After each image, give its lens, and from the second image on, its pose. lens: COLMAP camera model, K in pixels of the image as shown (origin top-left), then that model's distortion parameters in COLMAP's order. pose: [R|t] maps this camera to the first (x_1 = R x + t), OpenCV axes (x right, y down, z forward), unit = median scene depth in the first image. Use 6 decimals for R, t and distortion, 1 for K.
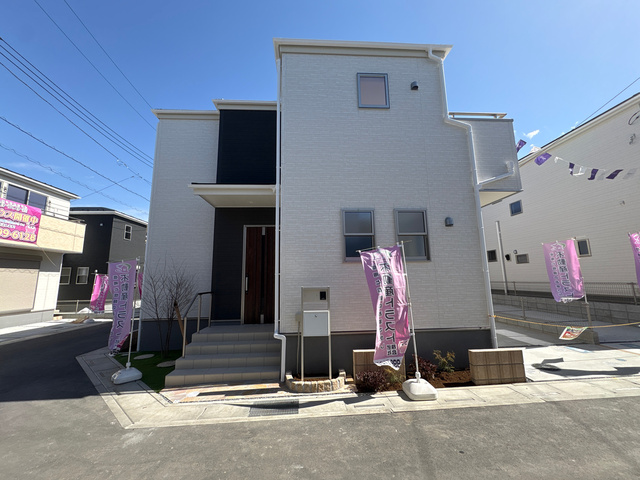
lens RADIAL K [[255.5, 0, 318.2], [0, 255.5, 239.9], [0, 0, 1]] dist [0.000088, -0.000045]
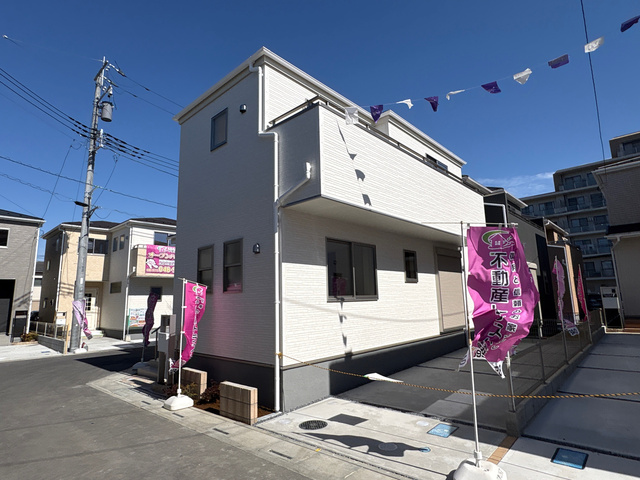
lens RADIAL K [[358.9, 0, 319.6], [0, 358.9, 237.4], [0, 0, 1]] dist [-0.004745, -0.000455]
pose [[0.694523, -0.124718, -0.708578, 1.514478], [0.126850, 0.990659, -0.050034, -0.015792], [0.708199, -0.055134, 0.703857, 0.226809]]
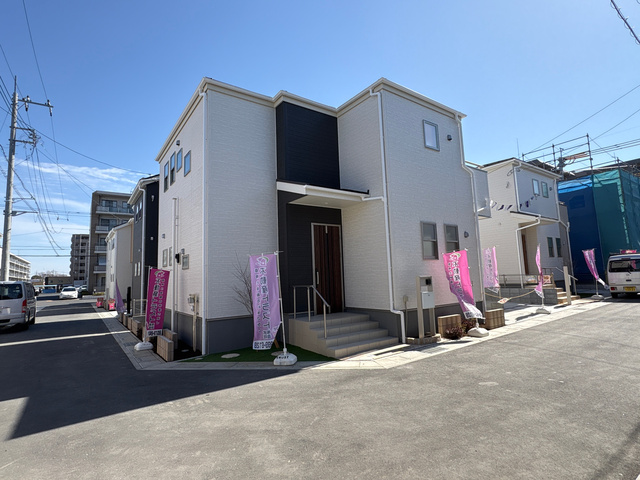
lens RADIAL K [[332.8, 0, 320.1], [0, 332.8, 242.9], [0, 0, 1]] dist [0.001706, -0.000057]
pose [[0.845559, 0.043119, 0.532138, -1.258012], [-0.062353, 0.997888, 0.018219, -0.003040], [-0.530228, -0.048585, 0.846462, -0.234463]]
